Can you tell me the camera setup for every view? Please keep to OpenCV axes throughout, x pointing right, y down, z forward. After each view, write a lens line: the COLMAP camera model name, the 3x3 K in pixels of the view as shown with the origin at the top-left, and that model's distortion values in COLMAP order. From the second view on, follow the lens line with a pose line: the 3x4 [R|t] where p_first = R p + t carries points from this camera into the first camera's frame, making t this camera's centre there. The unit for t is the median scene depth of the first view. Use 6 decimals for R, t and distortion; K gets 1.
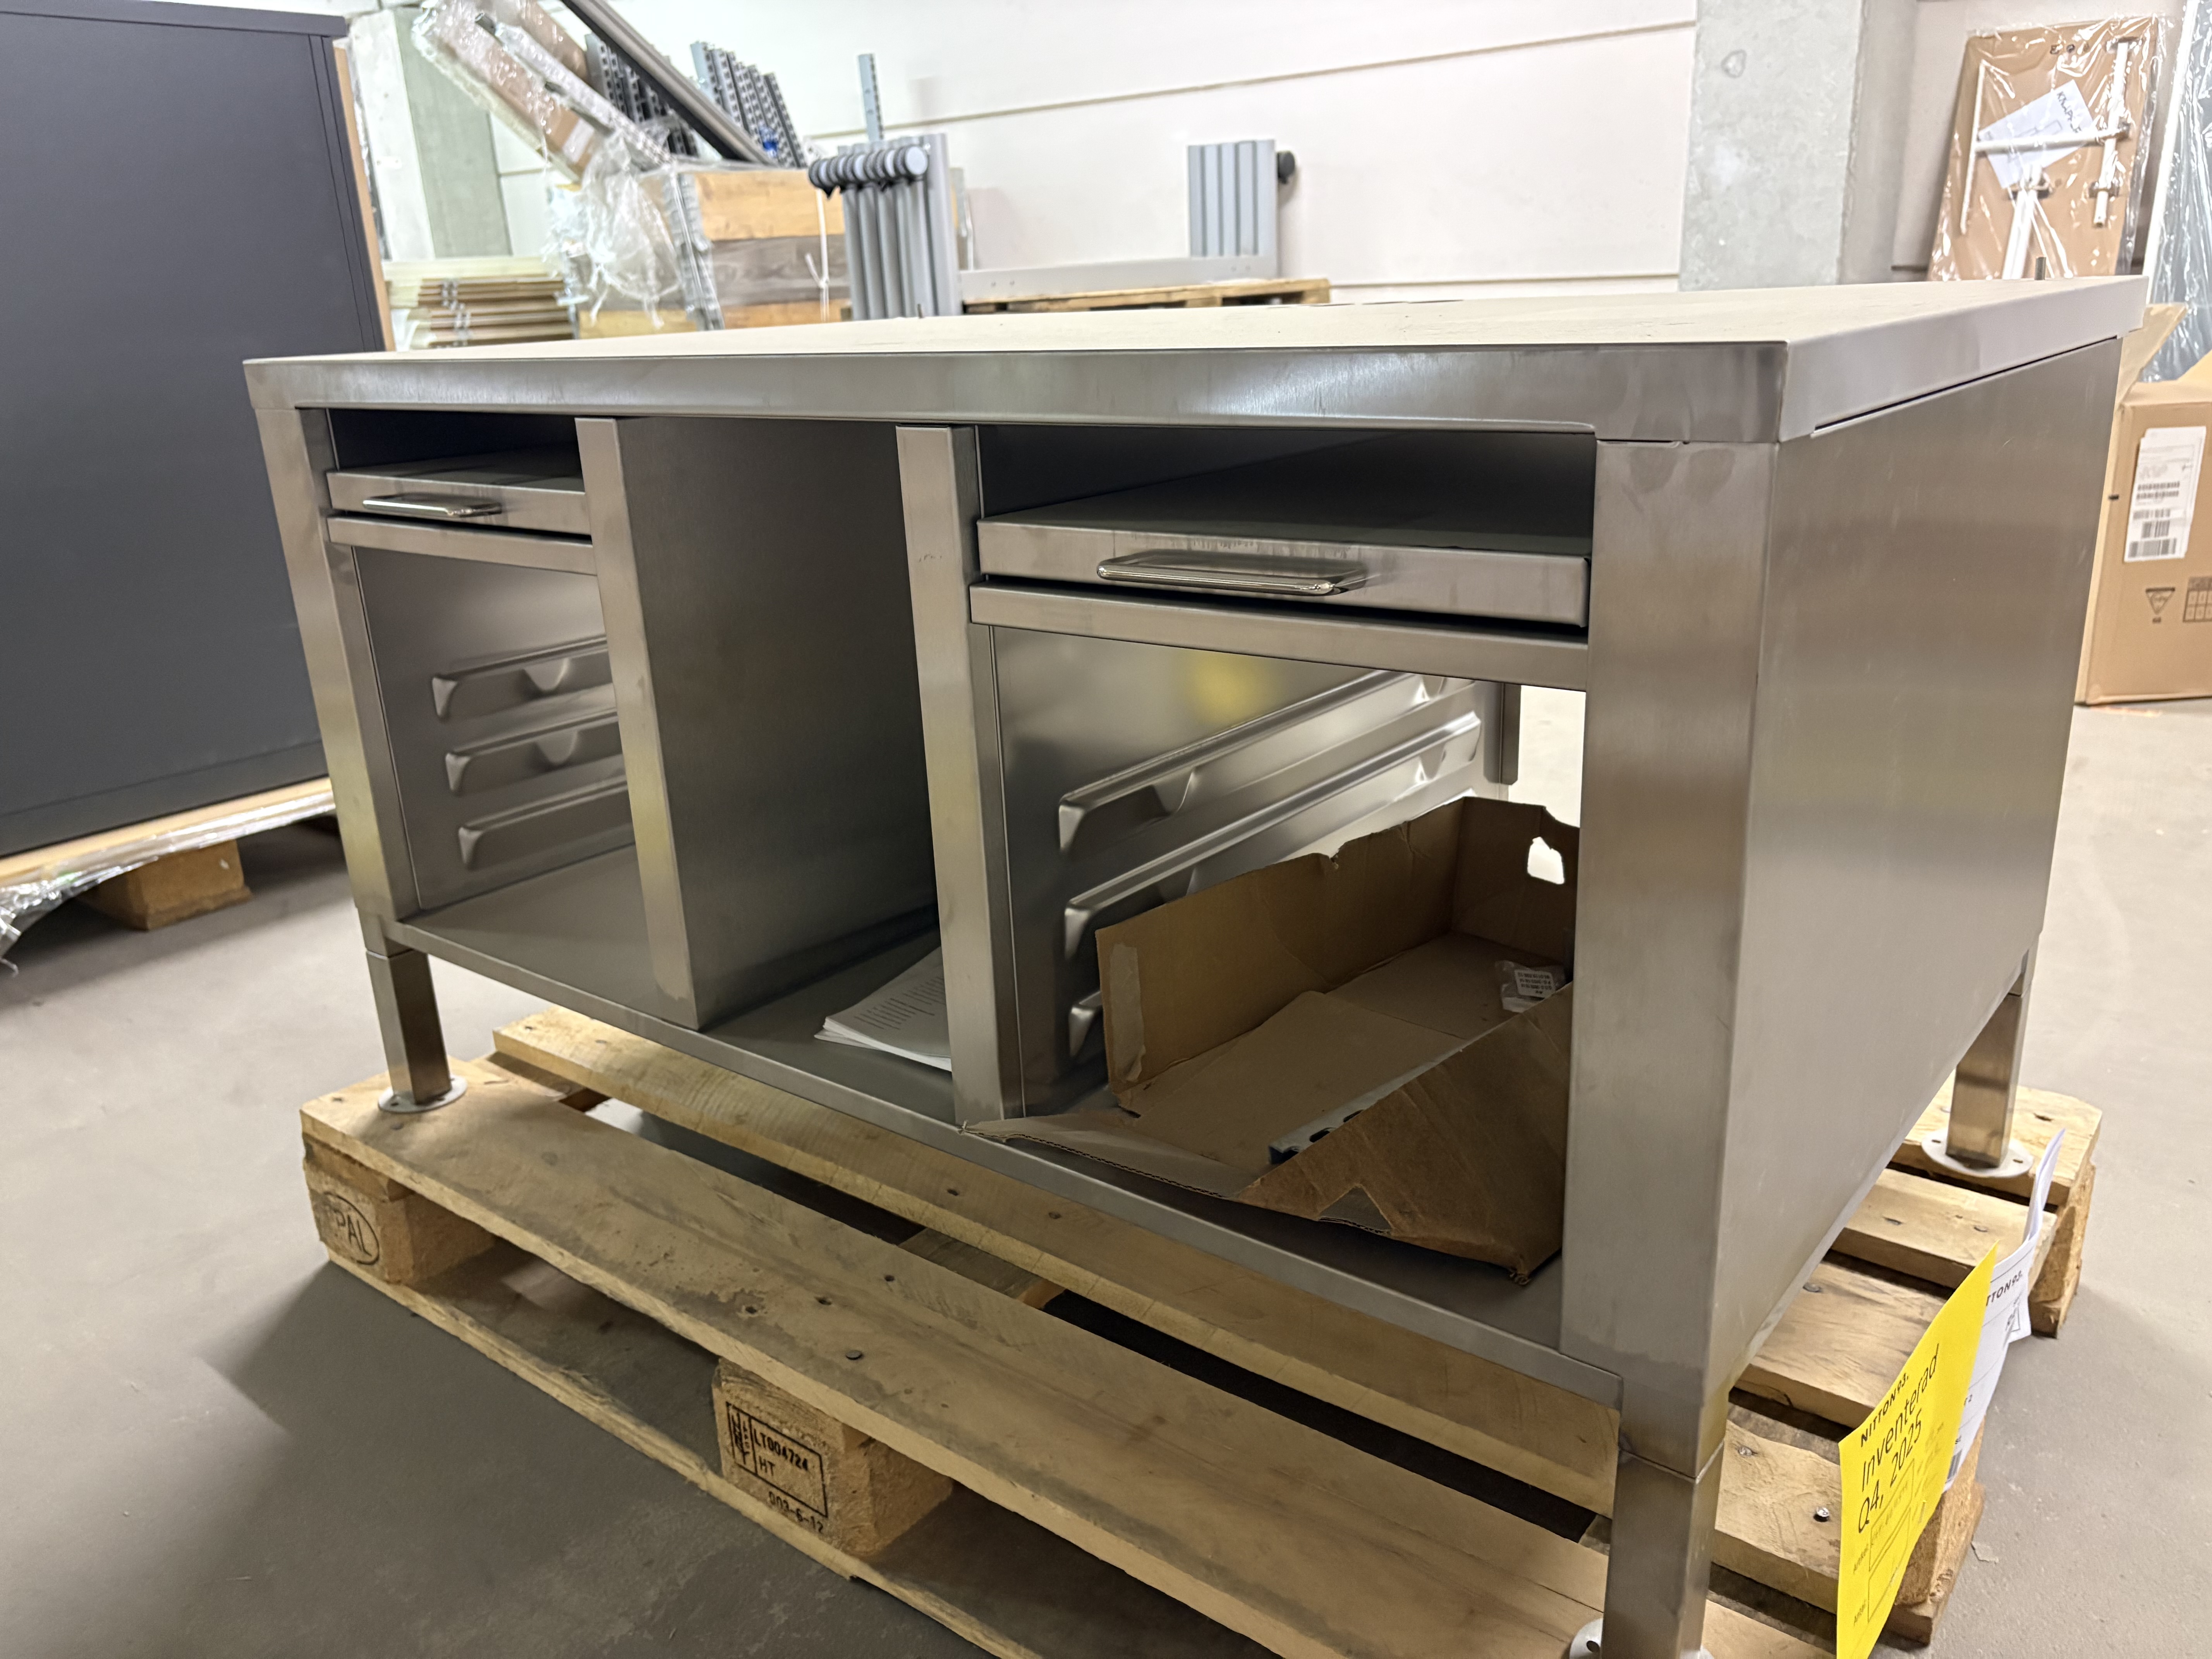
lens RADIAL K [[1680.1, 0, 1080.8], [0, 1680.1, 828.1], [0, 0, 1]] dist [0.047589, -0.052483]
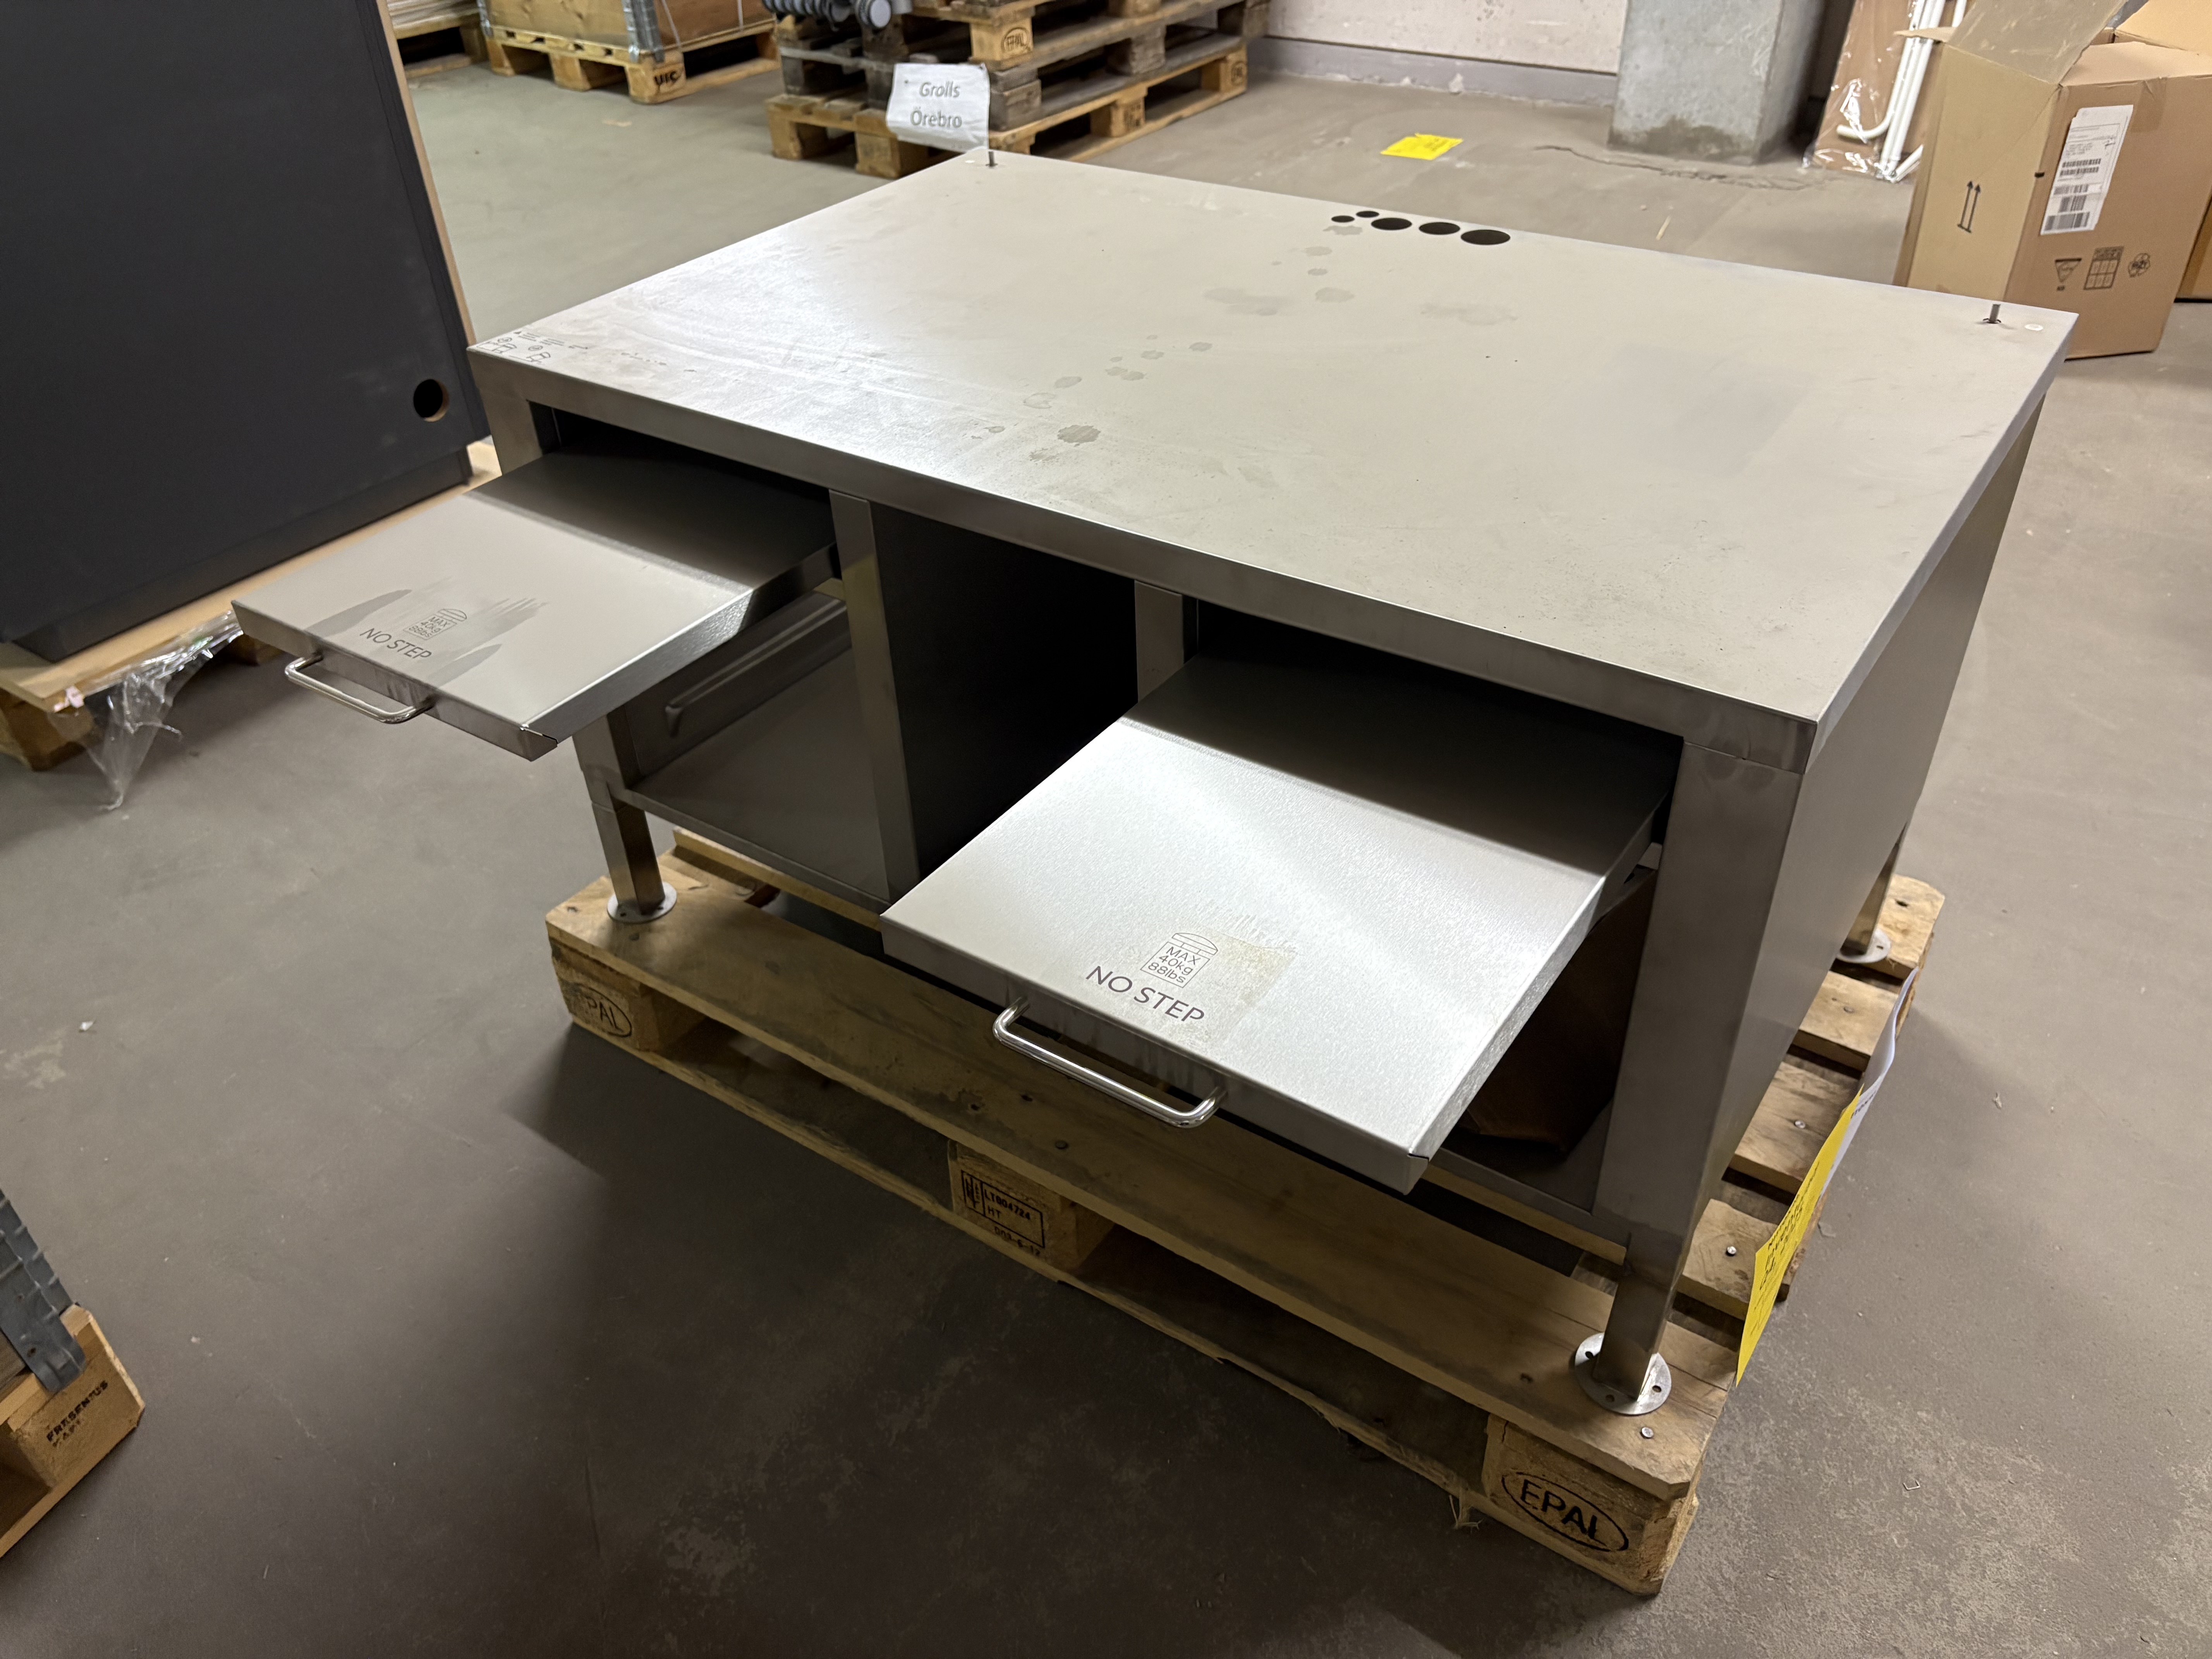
lens RADIAL K [[1680.1, 0, 1092.2], [0, 1680.1, 823.0], [0, 0, 1]] dist [0.047589, -0.052483]
pose [[0.997159, -0.033873, 0.067284, -0.159654], [0.012204, 0.954039, 0.299435, -0.298910], [-0.074334, -0.297763, 0.951741, -0.208413]]
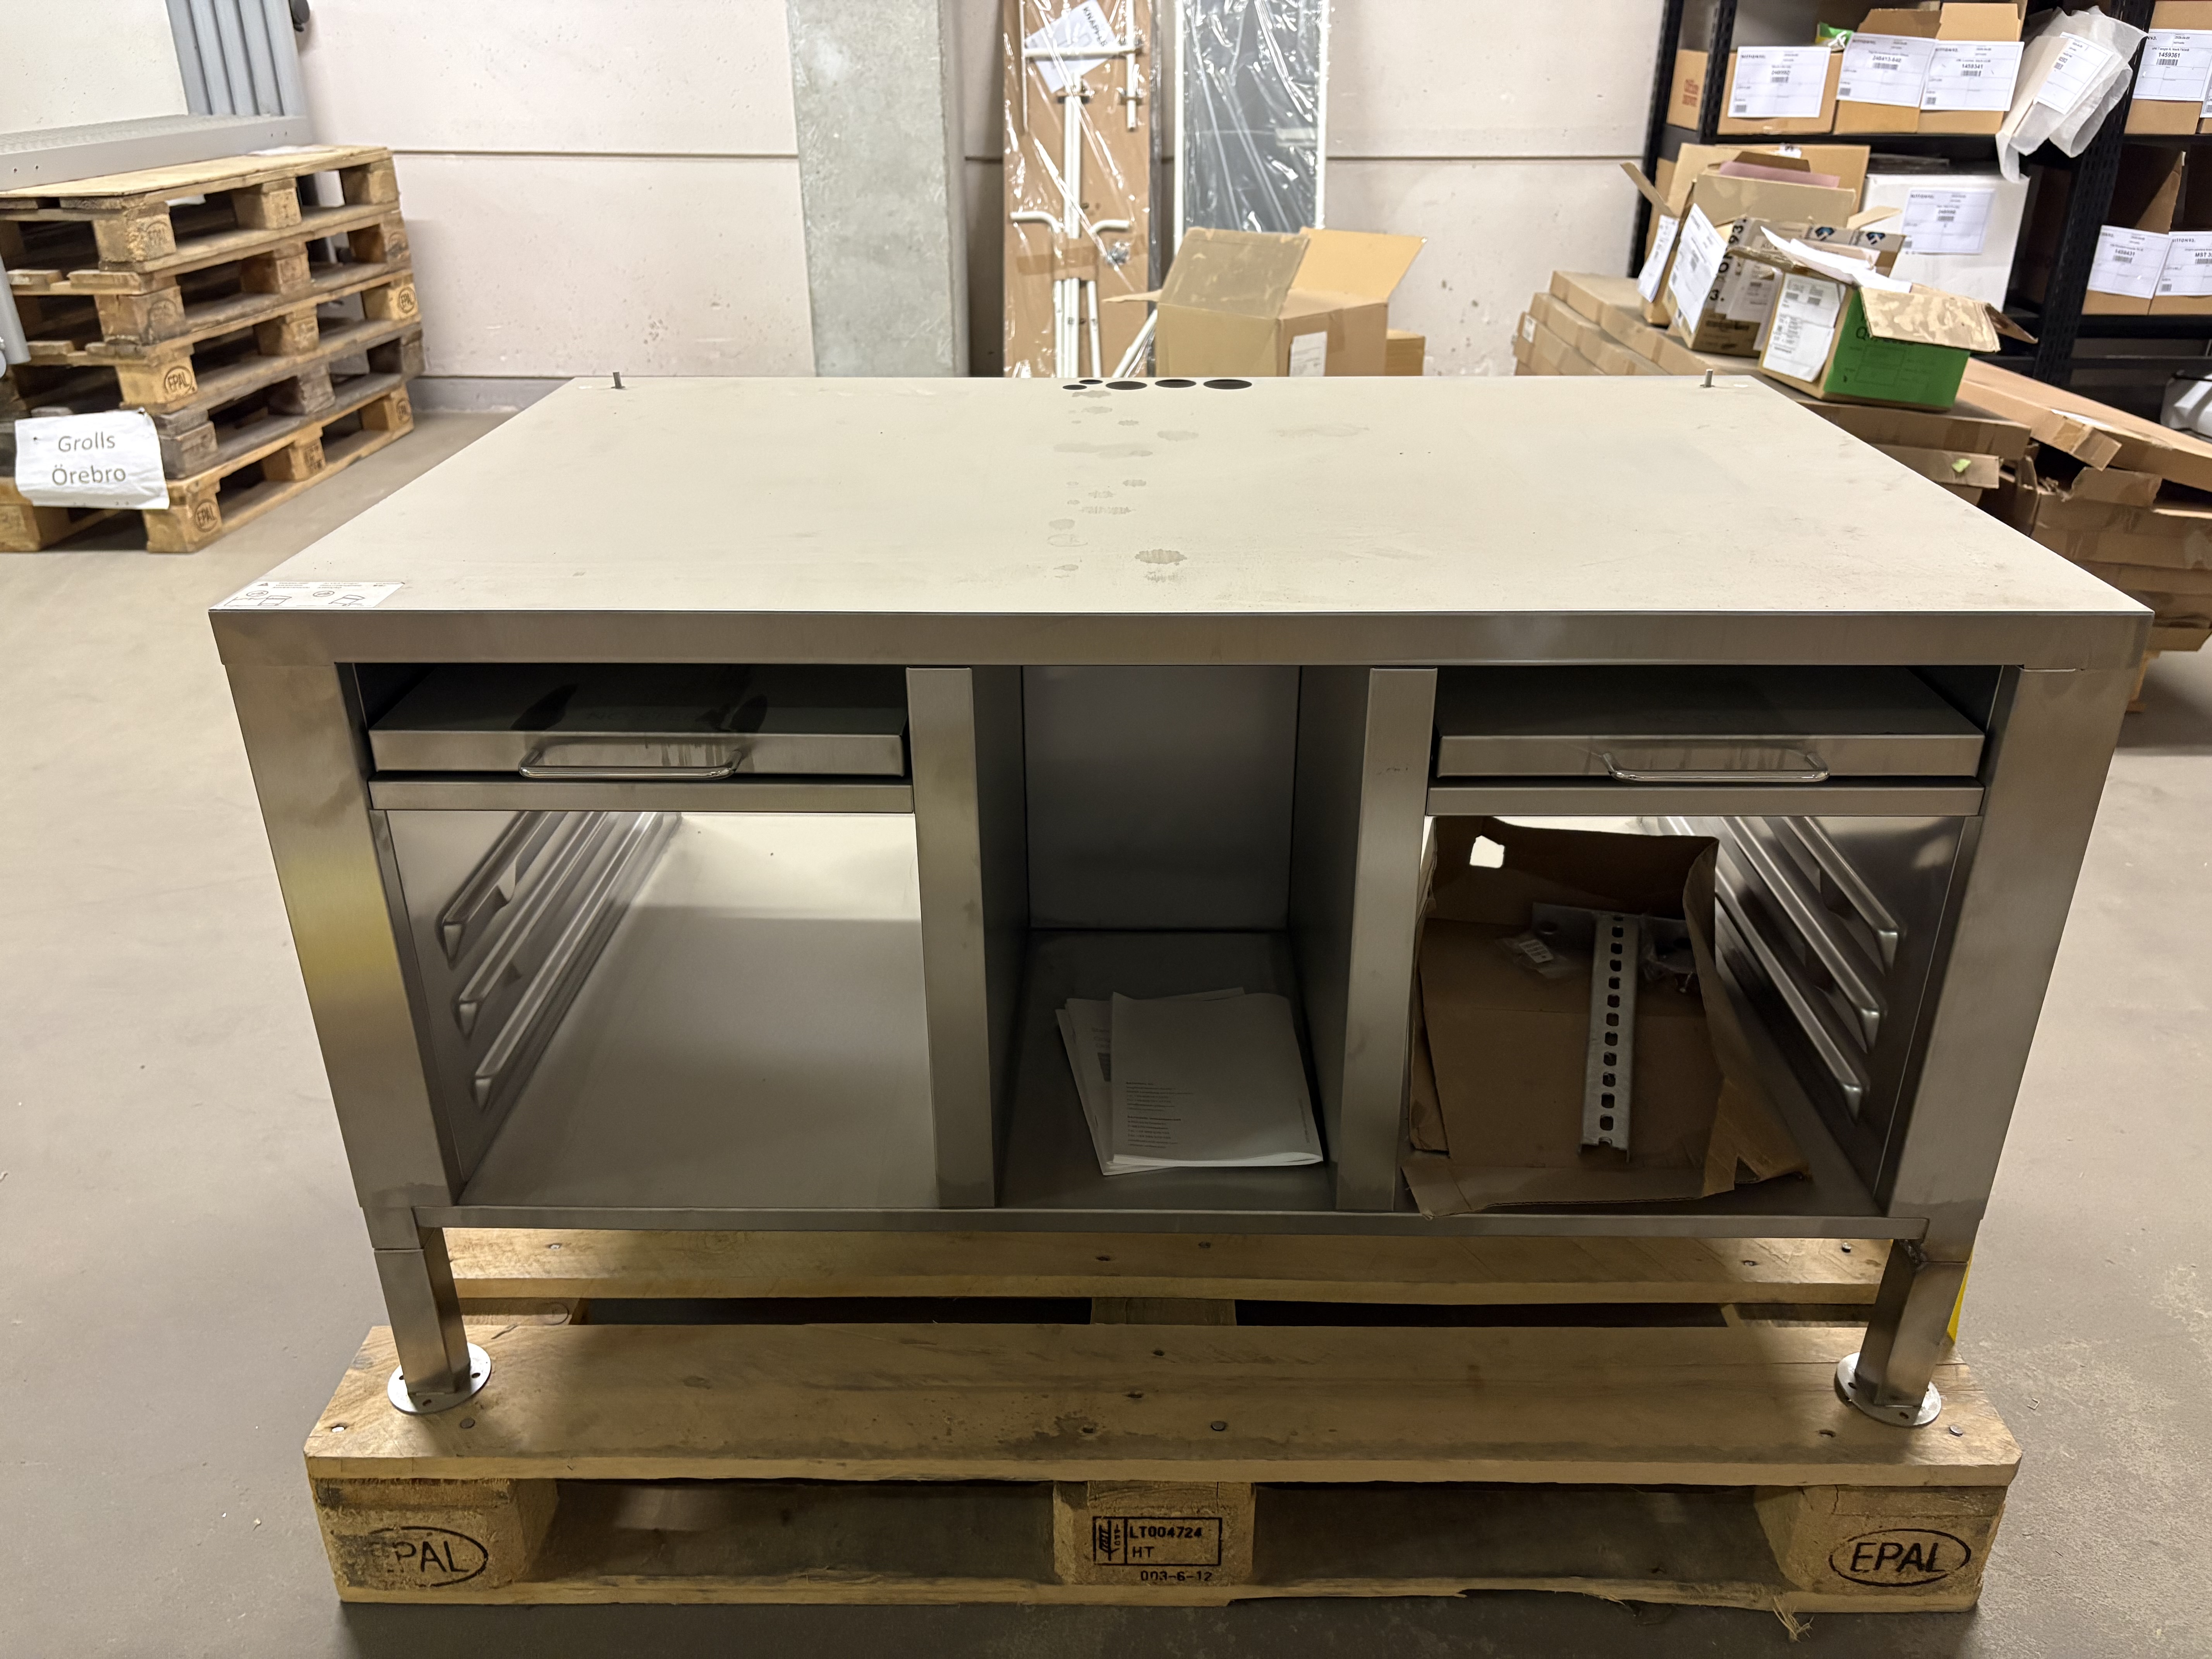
lens RADIAL K [[1680.1, 0, 1121.7], [0, 1680.1, 839.7], [0, 0, 1]] dist [0.047589, -0.052483]
pose [[0.787928, -0.230924, 0.570827, -0.617421], [0.163407, 0.972194, 0.167740, -0.228953], [-0.593690, -0.038890, 0.803754, 0.110604]]
